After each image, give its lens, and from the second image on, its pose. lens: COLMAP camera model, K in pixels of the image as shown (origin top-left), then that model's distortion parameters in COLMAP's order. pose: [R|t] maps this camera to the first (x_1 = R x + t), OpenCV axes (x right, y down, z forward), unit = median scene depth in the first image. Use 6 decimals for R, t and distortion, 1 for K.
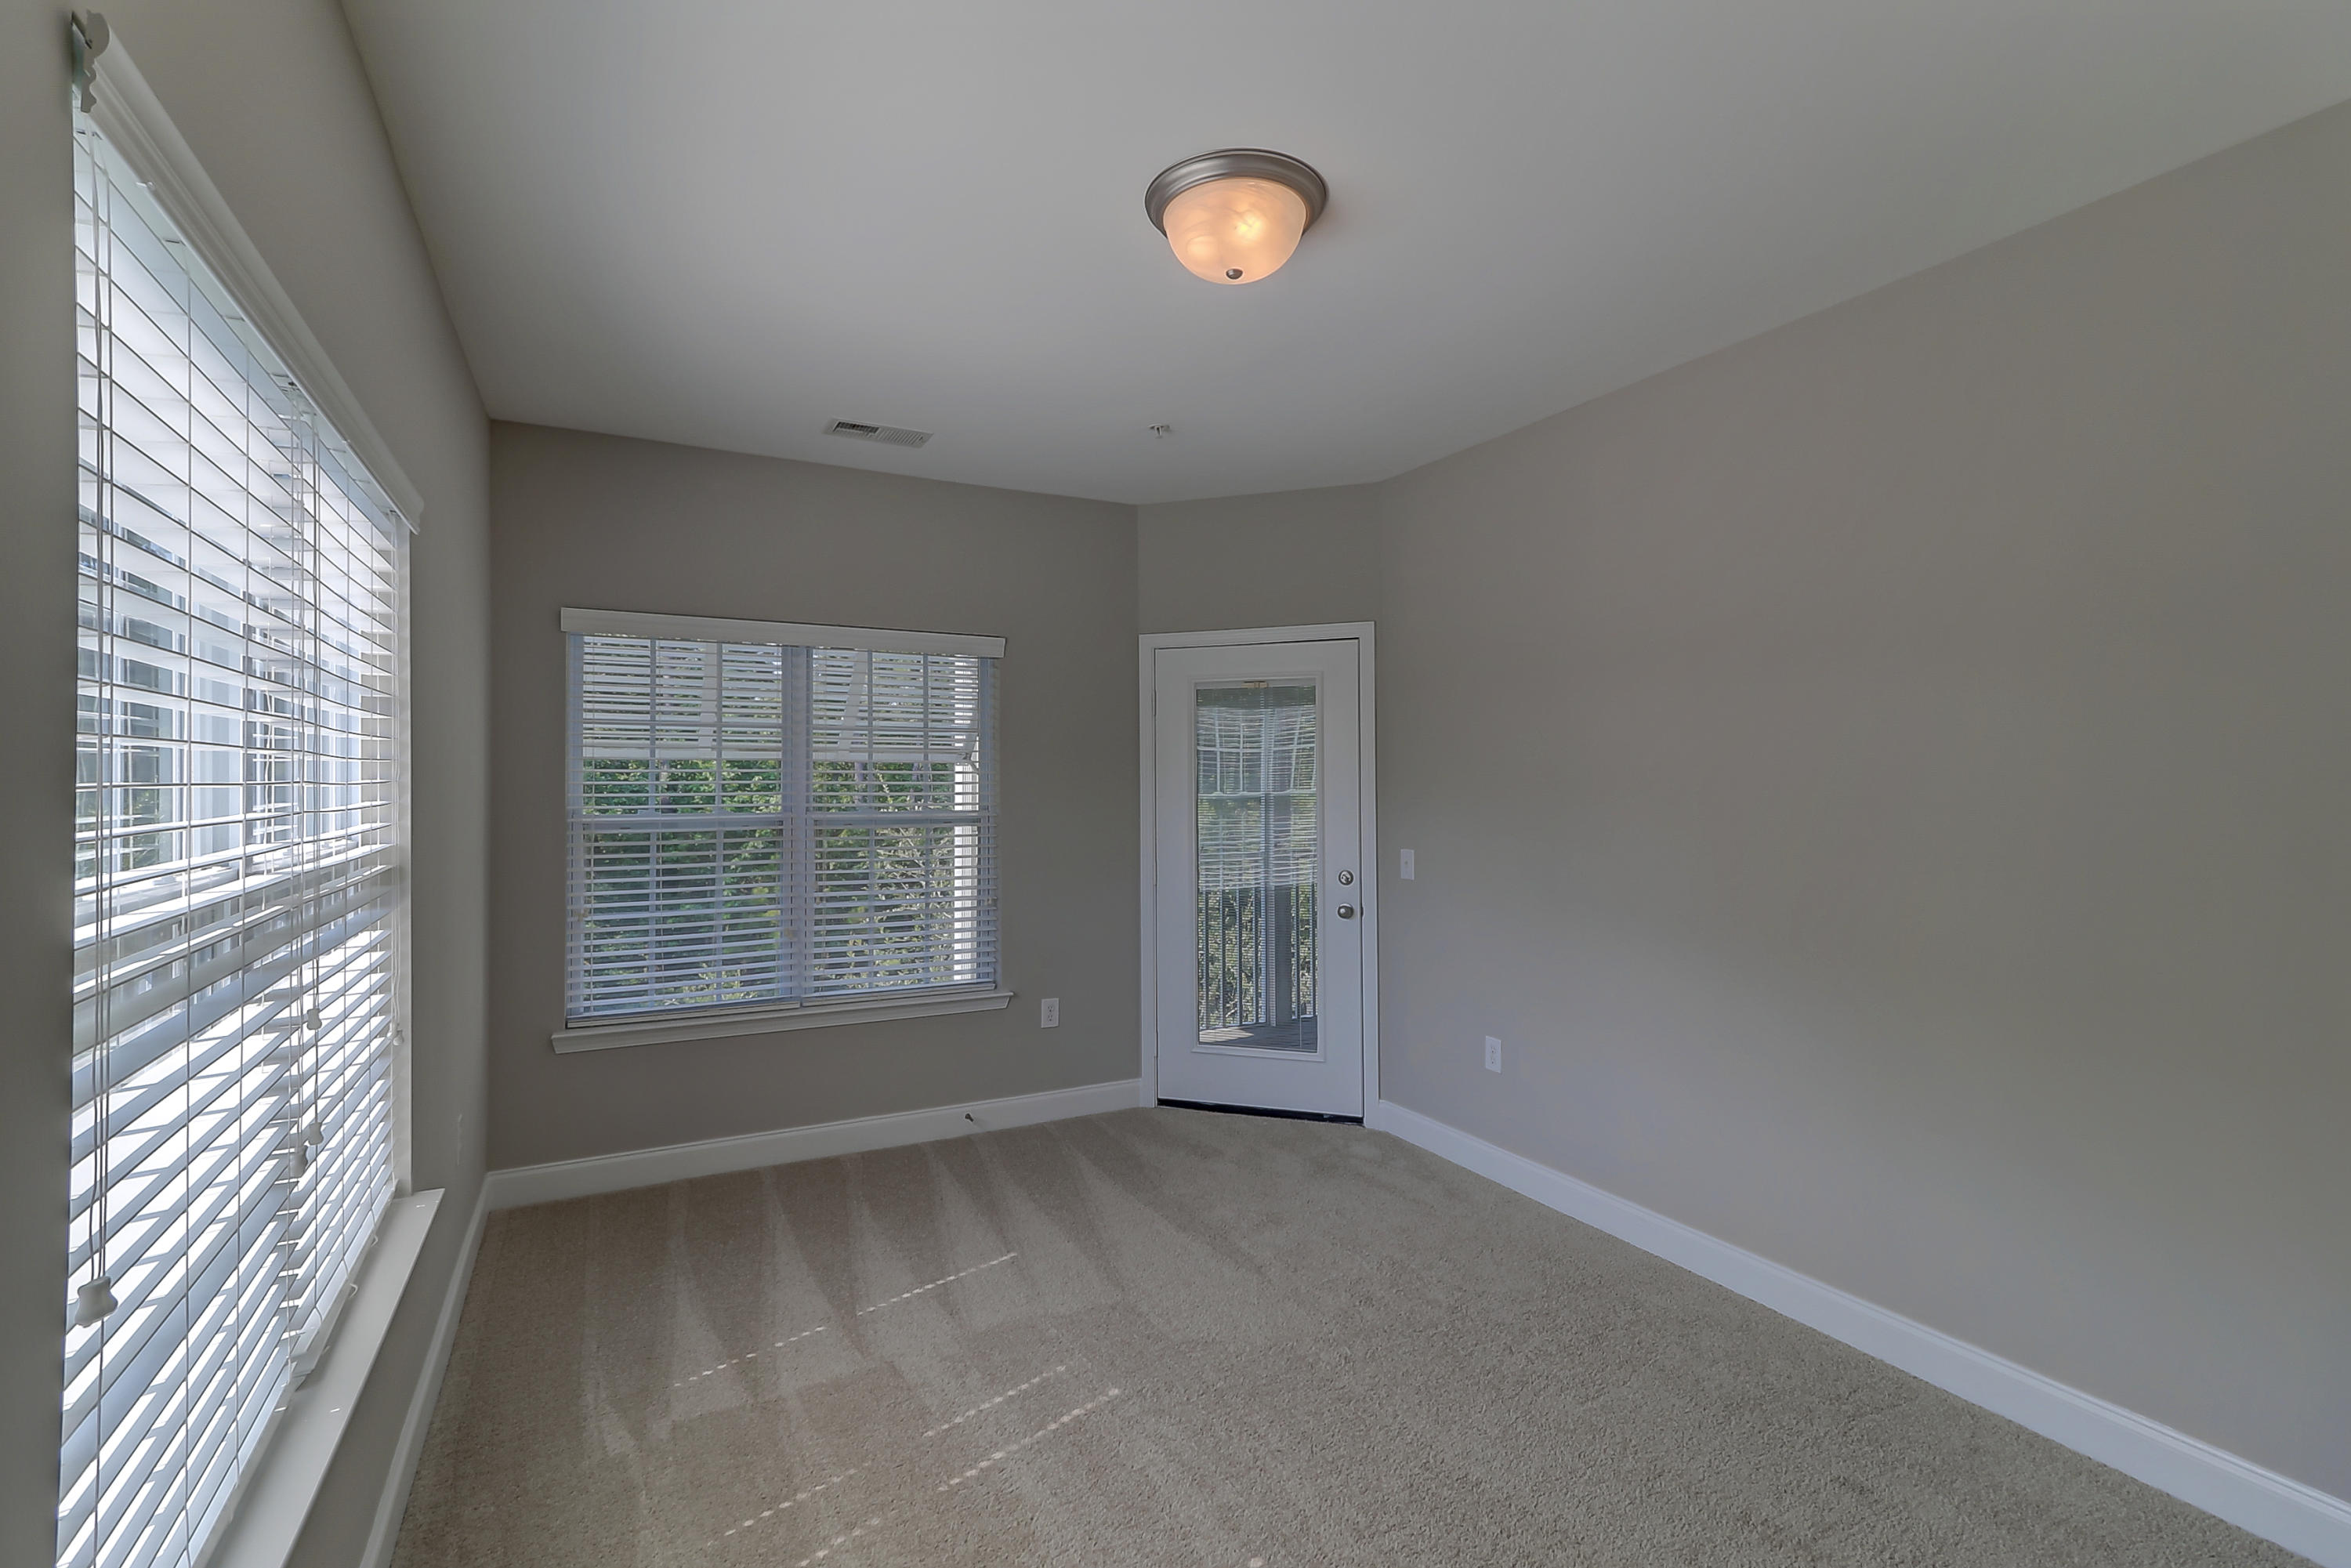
lens RADIAL K [[1070.1, 0, 1160.6], [0, 1070.1, 772.3], [0, 0, 1]] dist [0.030651, -0.000086]
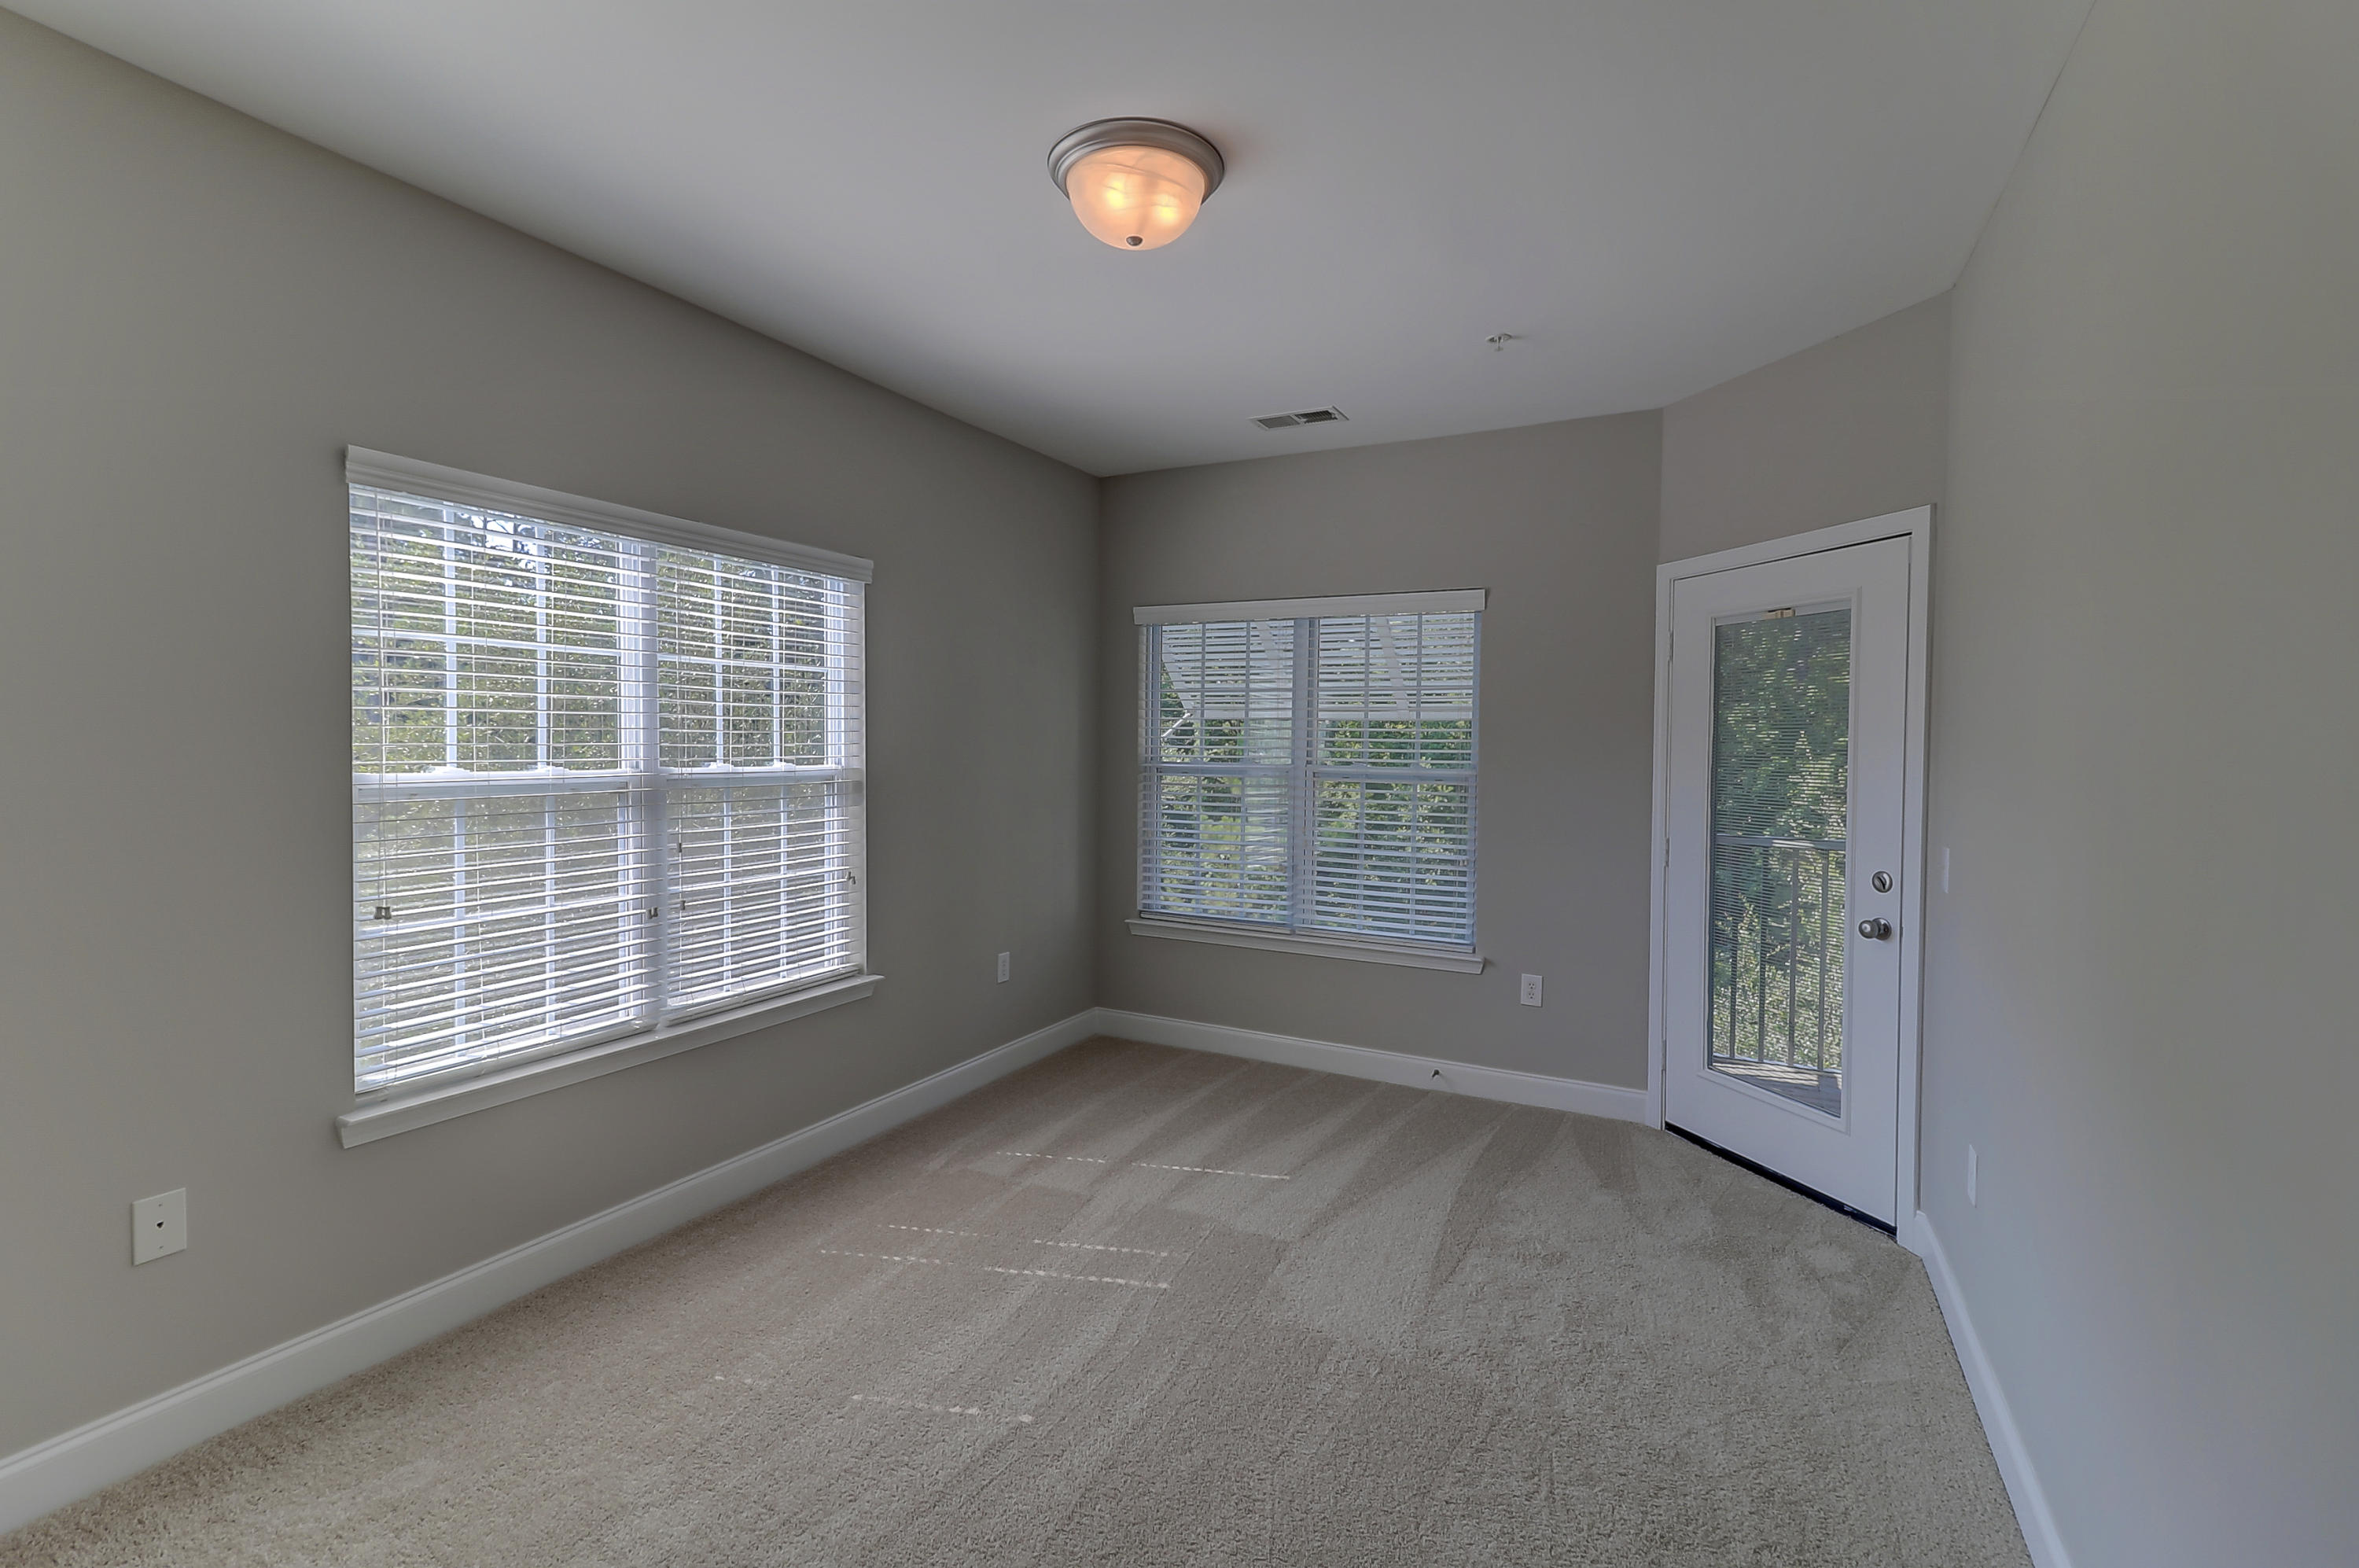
lens RADIAL K [[1074.4, 0, 1165.5], [0, 1074.4, 769.0], [0, 0, 1]] dist [0.026755, -0.001700]
pose [[0.575304, 0.030200, -0.817382, 0.538868], [-0.005767, 0.999443, 0.032868, 0.005595], [0.817919, -0.014195, 0.575158, 0.238157]]
